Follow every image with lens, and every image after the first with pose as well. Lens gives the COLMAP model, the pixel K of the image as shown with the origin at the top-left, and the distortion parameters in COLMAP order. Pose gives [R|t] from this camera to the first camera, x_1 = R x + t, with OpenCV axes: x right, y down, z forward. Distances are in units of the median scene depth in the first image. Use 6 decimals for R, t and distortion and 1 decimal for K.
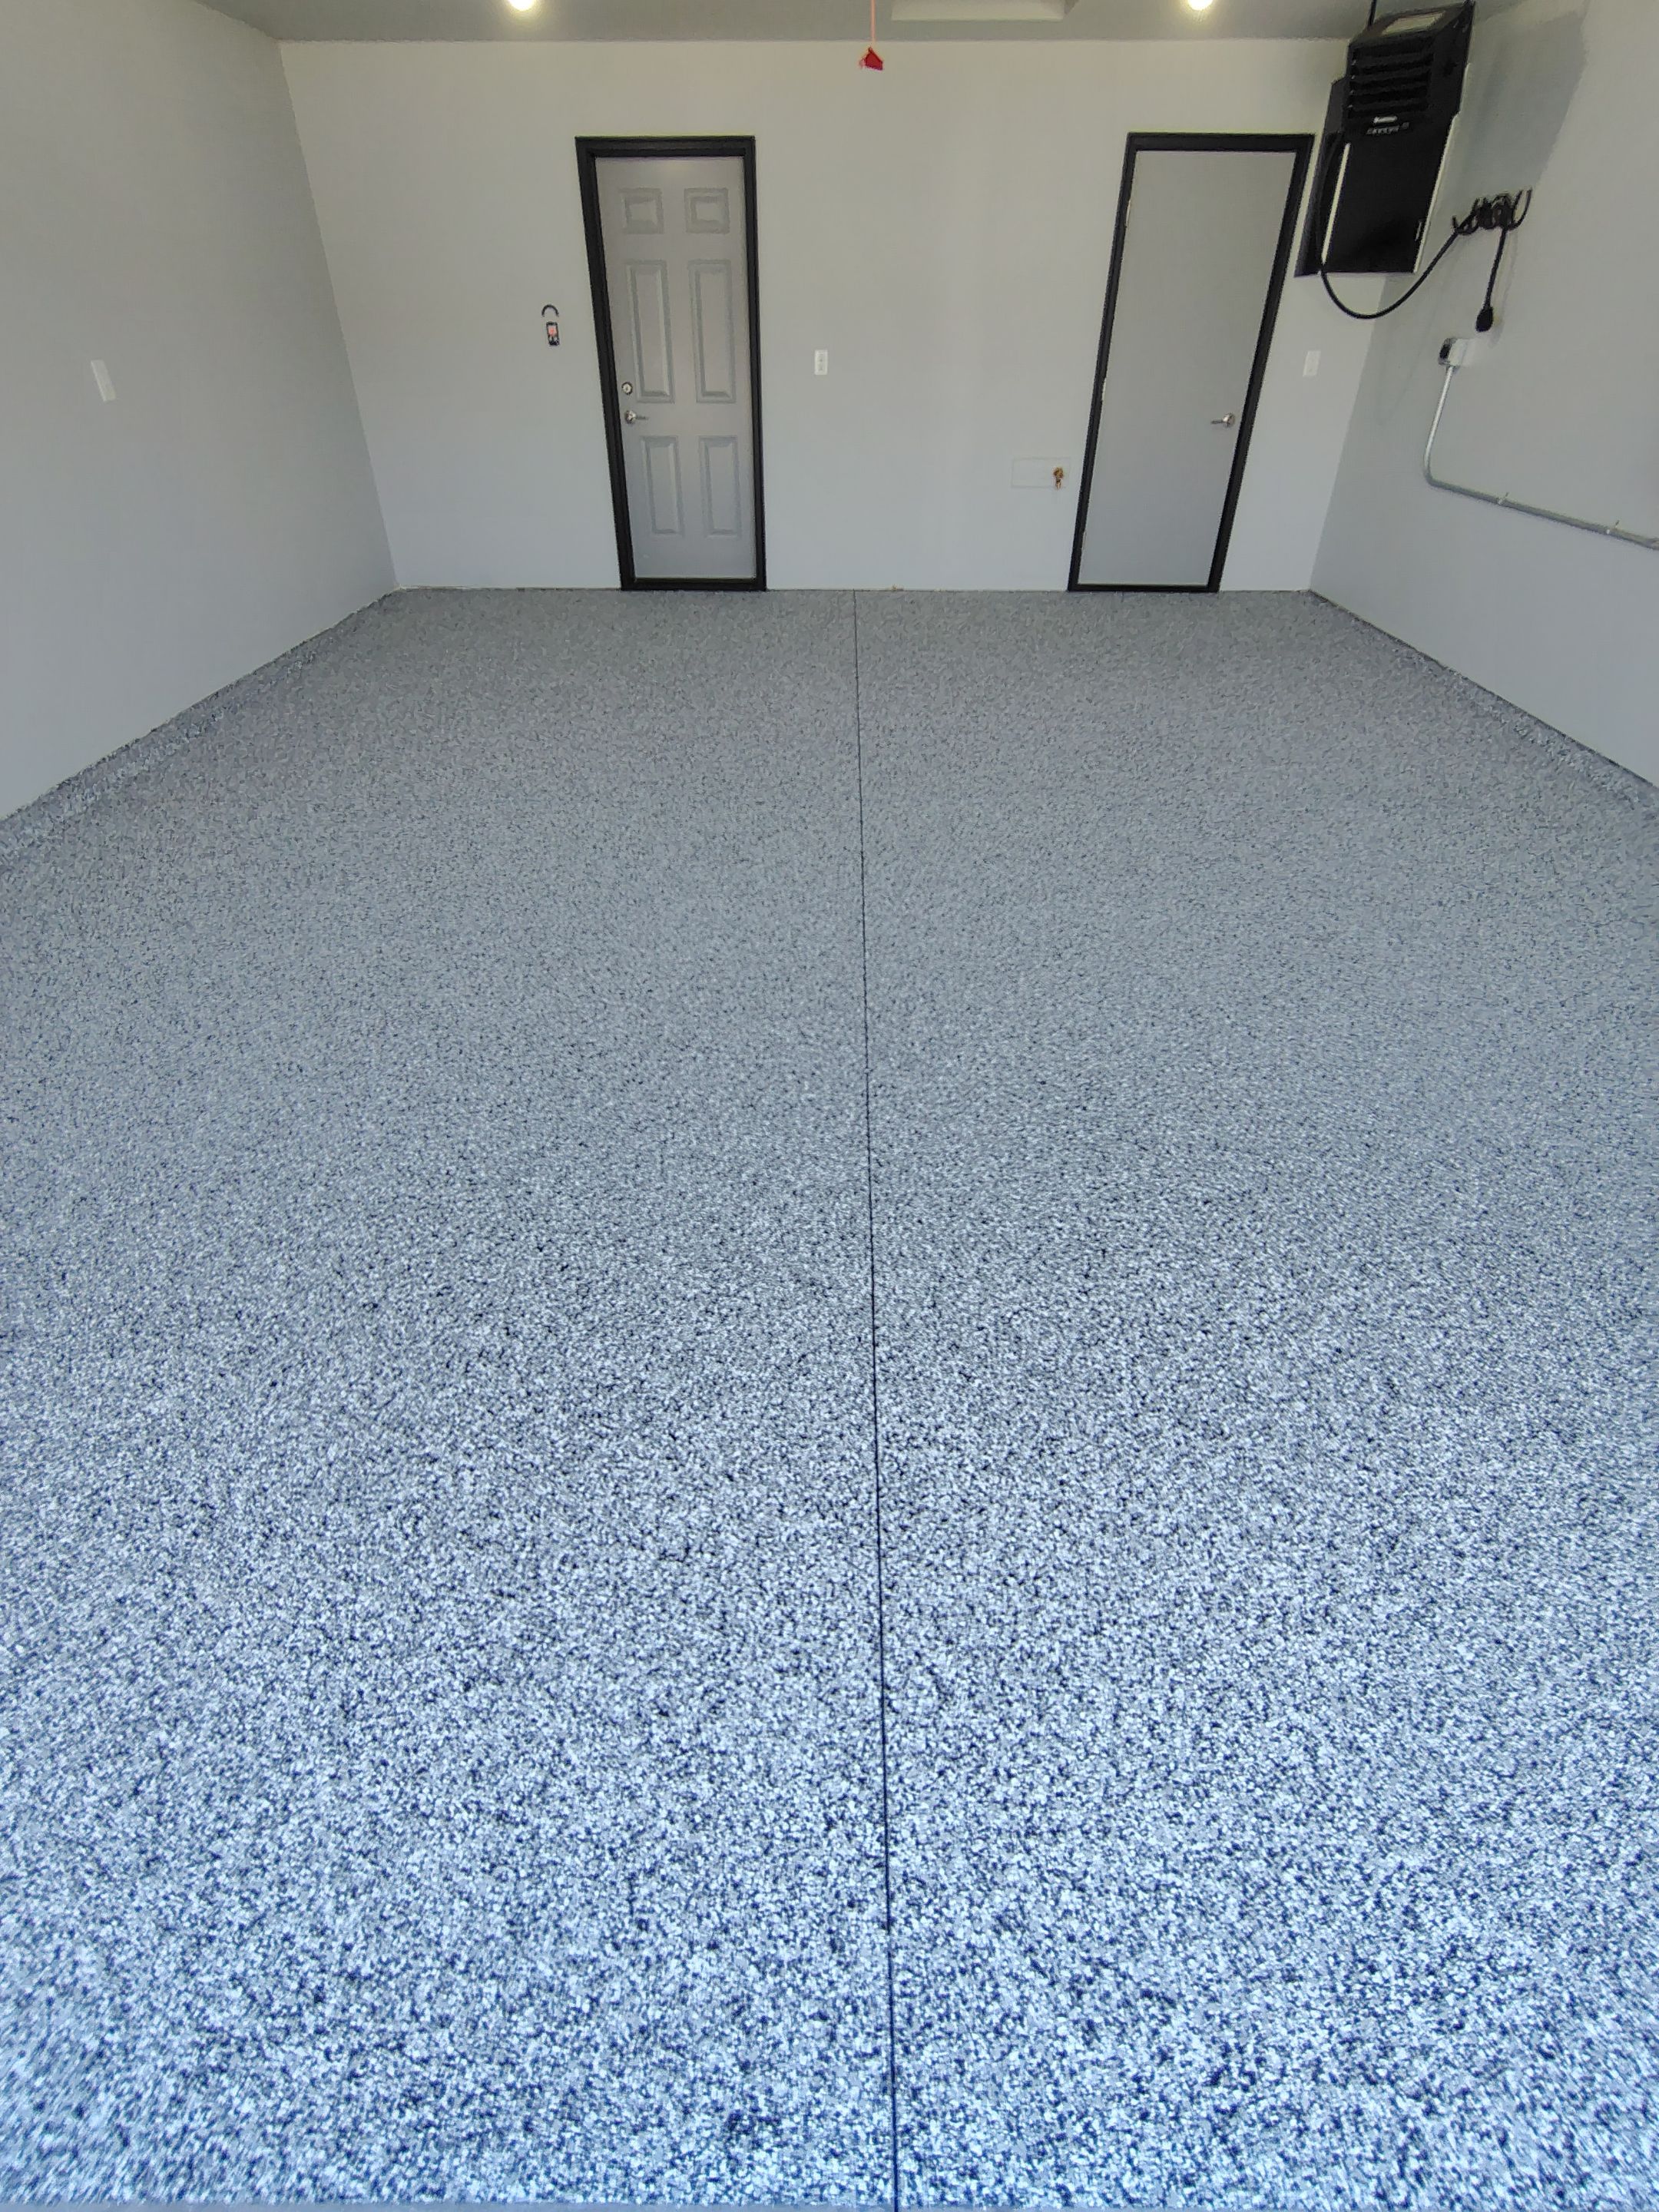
lens RADIAL K [[1034.7, 0, 823.8], [0, 1034.7, 1102.3], [0, 0, 1]] dist [-0.013320, 0.005282]
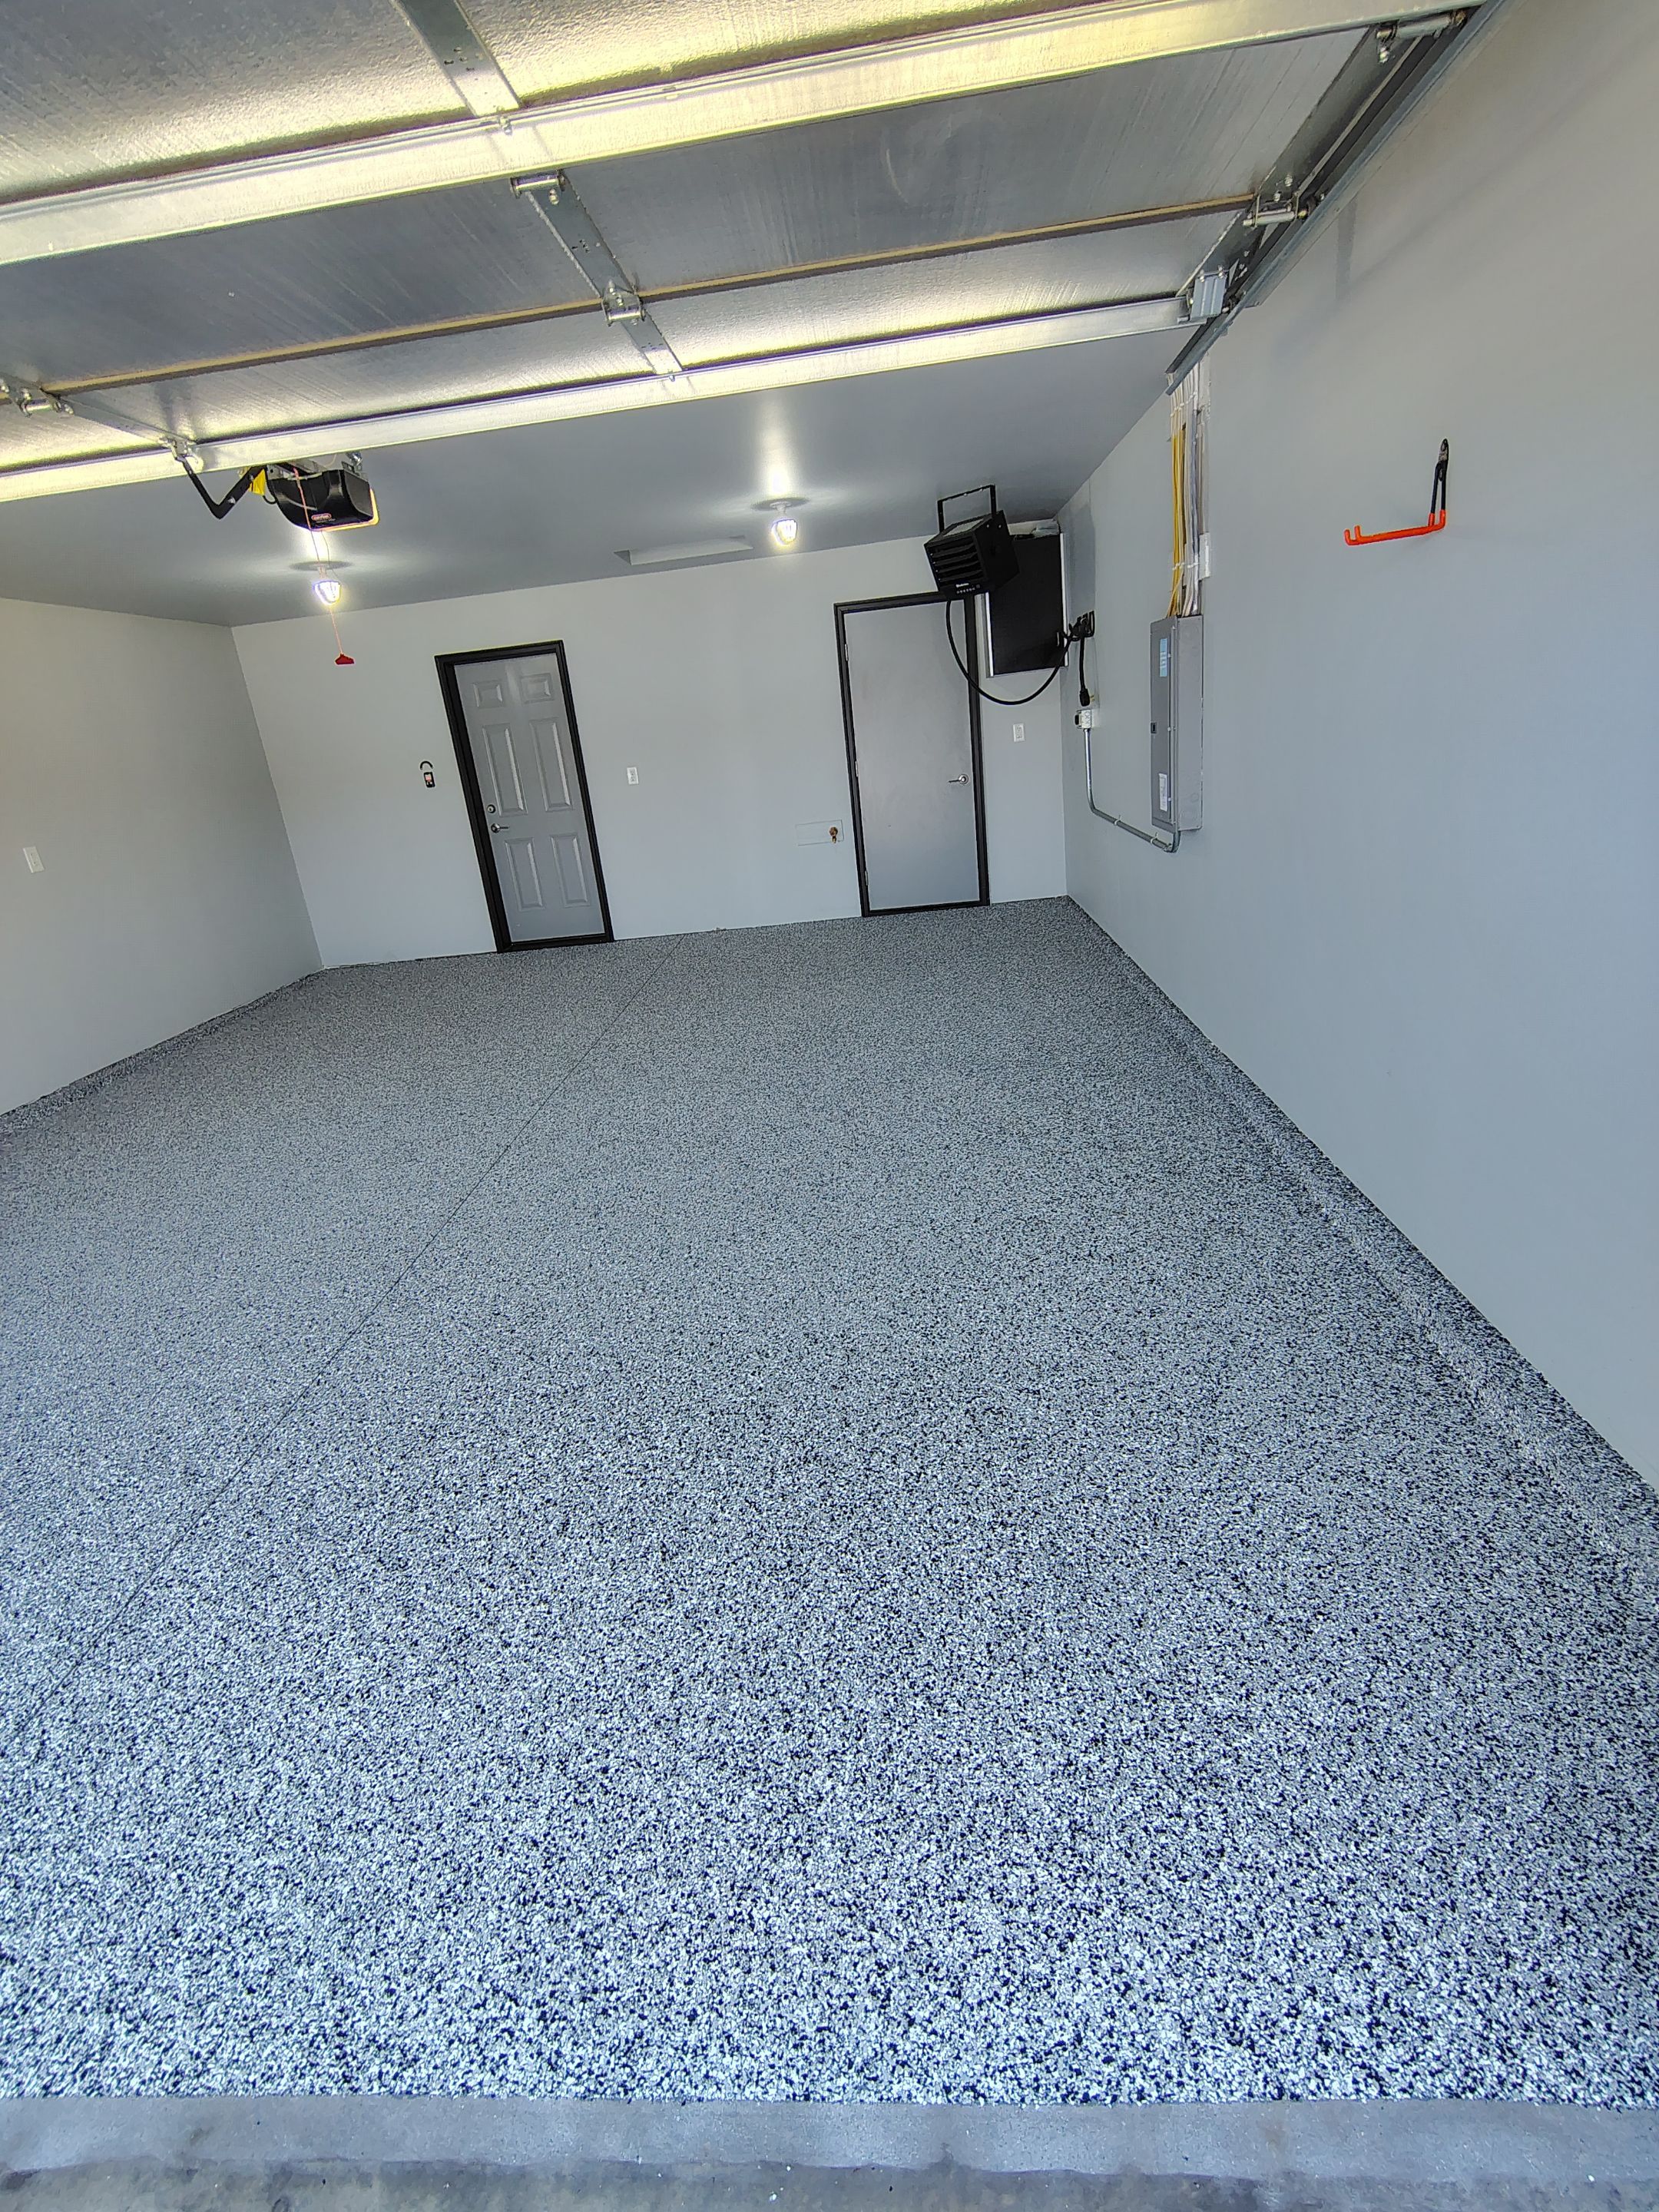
lens RADIAL K [[1034.7, 0, 823.8], [0, 1034.7, 1102.3], [0, 0, 1]] dist [-0.013320, 0.005282]
pose [[0.993516, -0.085471, -0.074971, 0.519538], [0.060930, 0.957009, -0.283588, 0.082585], [0.095987, 0.277181, 0.956011, -0.159641]]
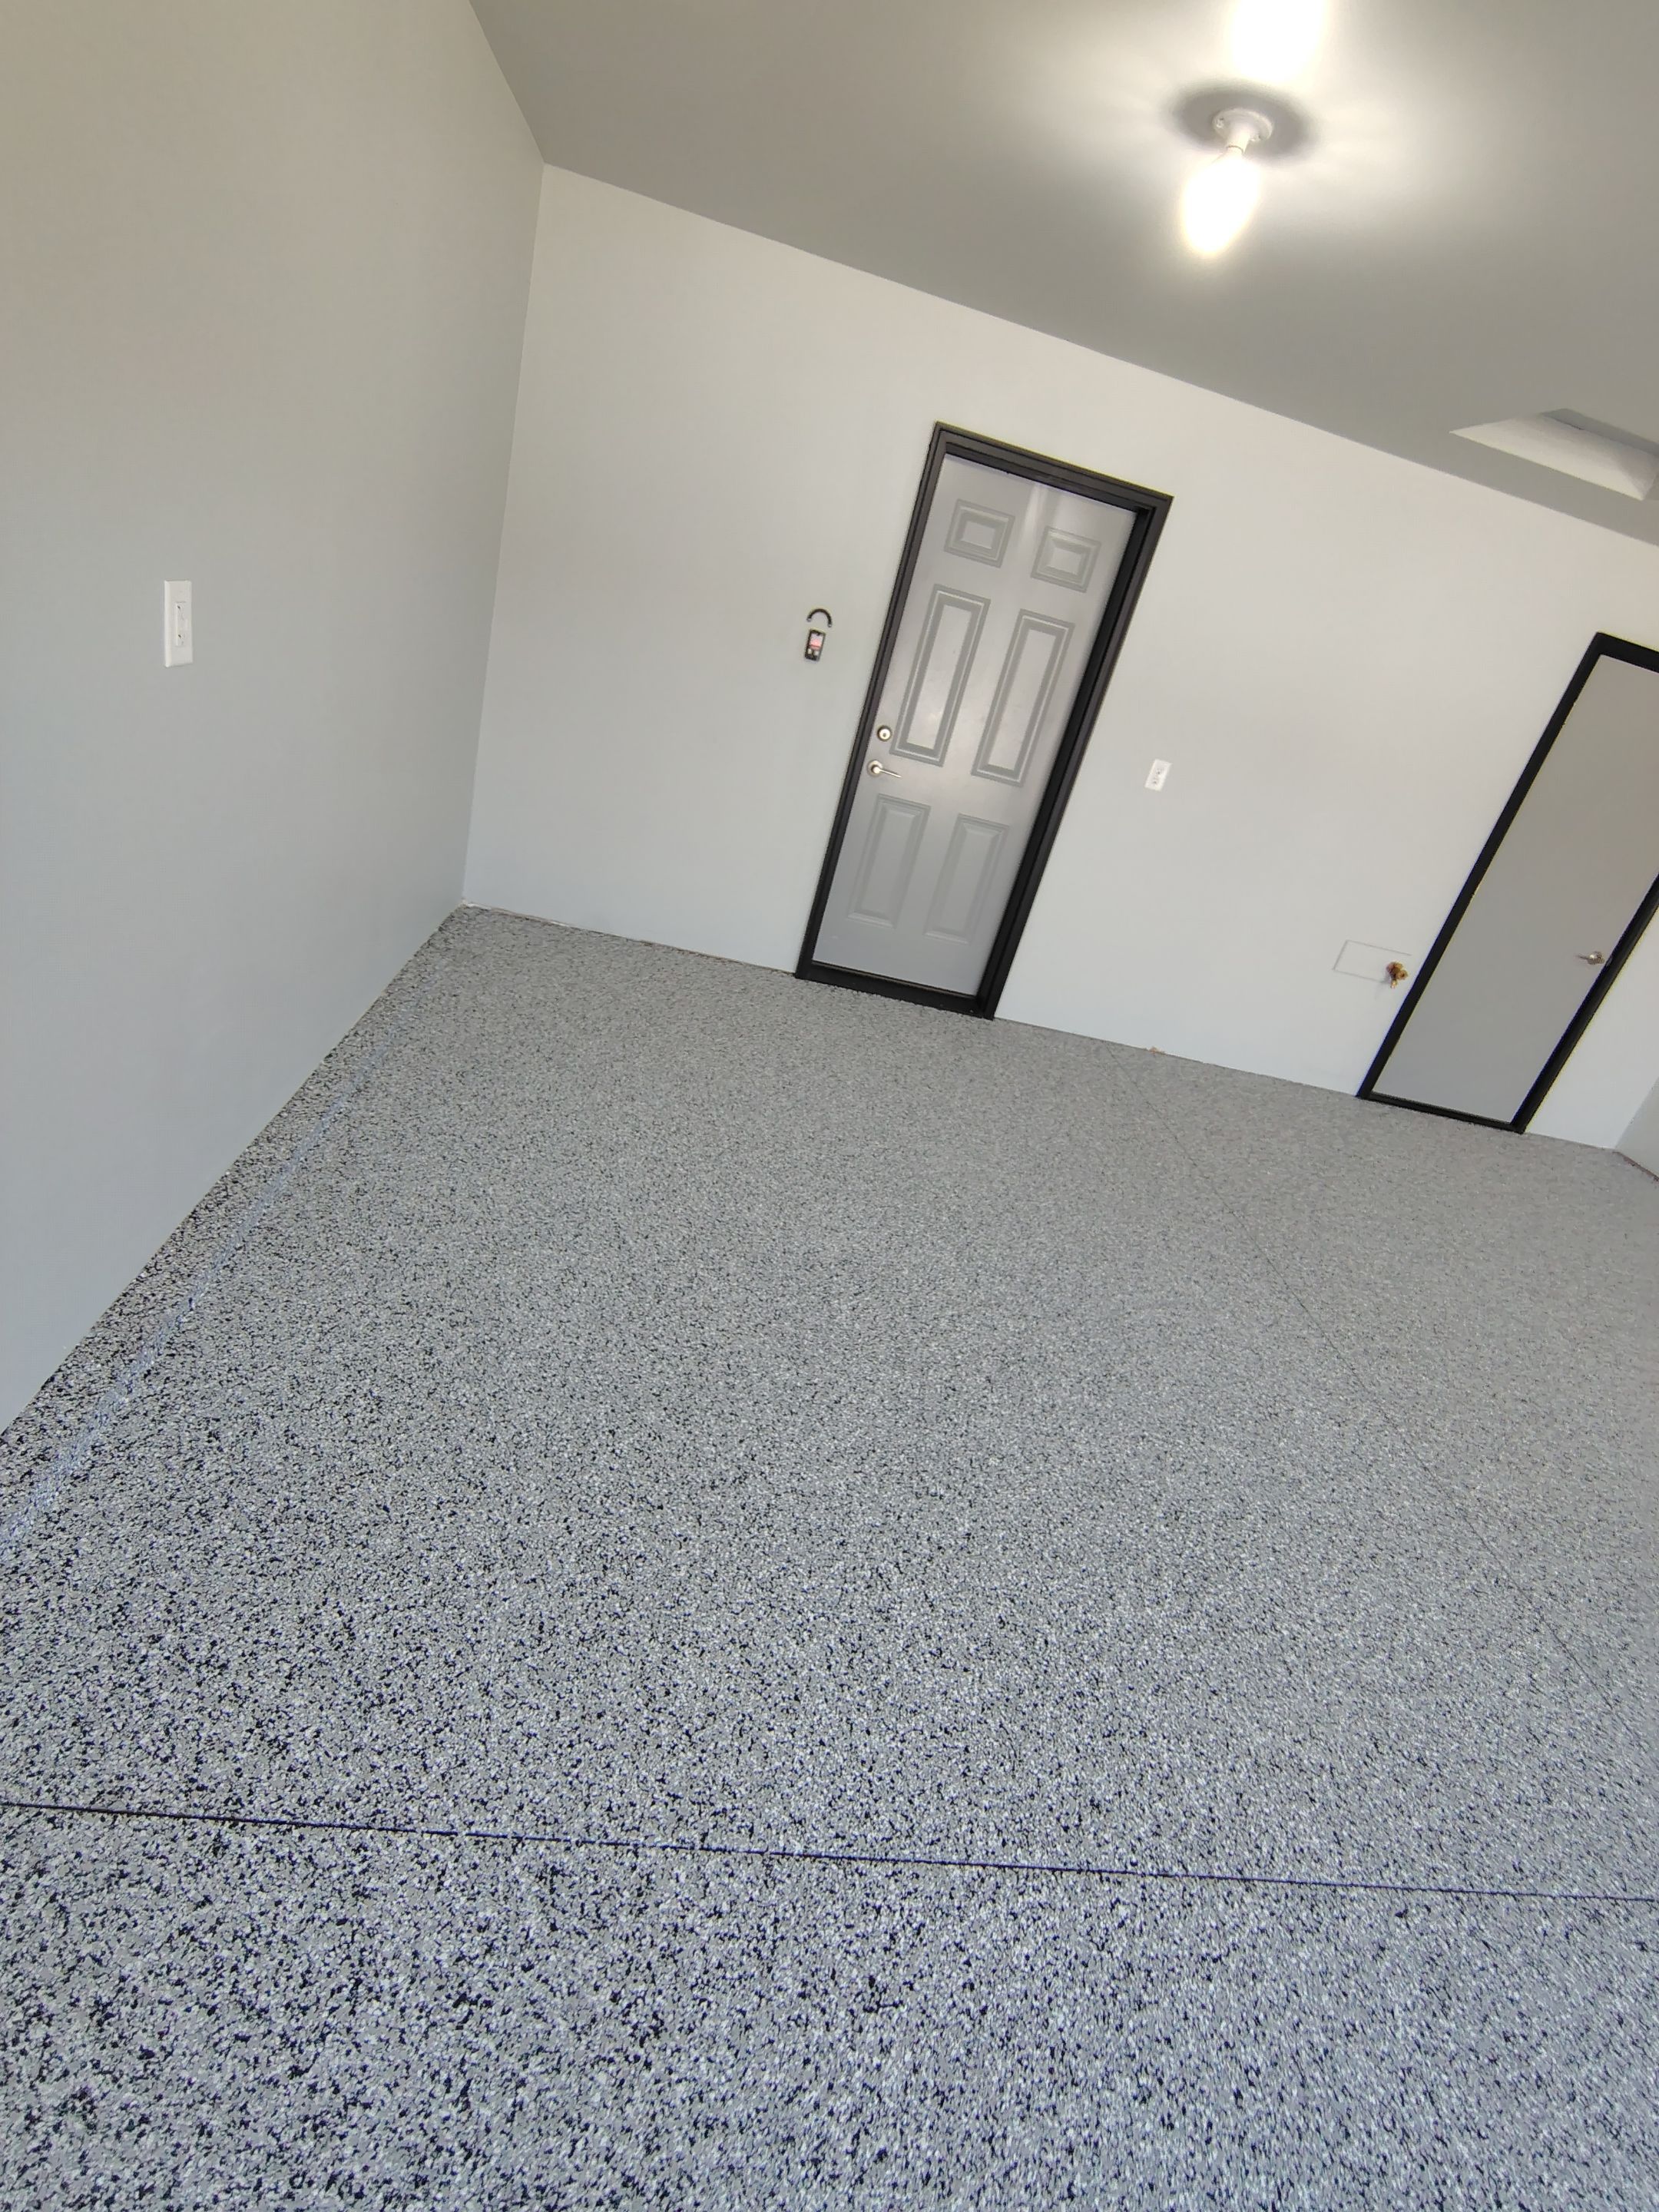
lens RADIAL K [[1034.7, 0, 823.8], [0, 1034.7, 1102.3], [0, 0, 1]] dist [-0.013320, 0.005282]
pose [[0.965106, 0.179627, 0.190535, -0.582529], [-0.141073, 0.969672, -0.199588, -0.552513], [-0.220608, 0.165744, 0.961177, 0.678732]]
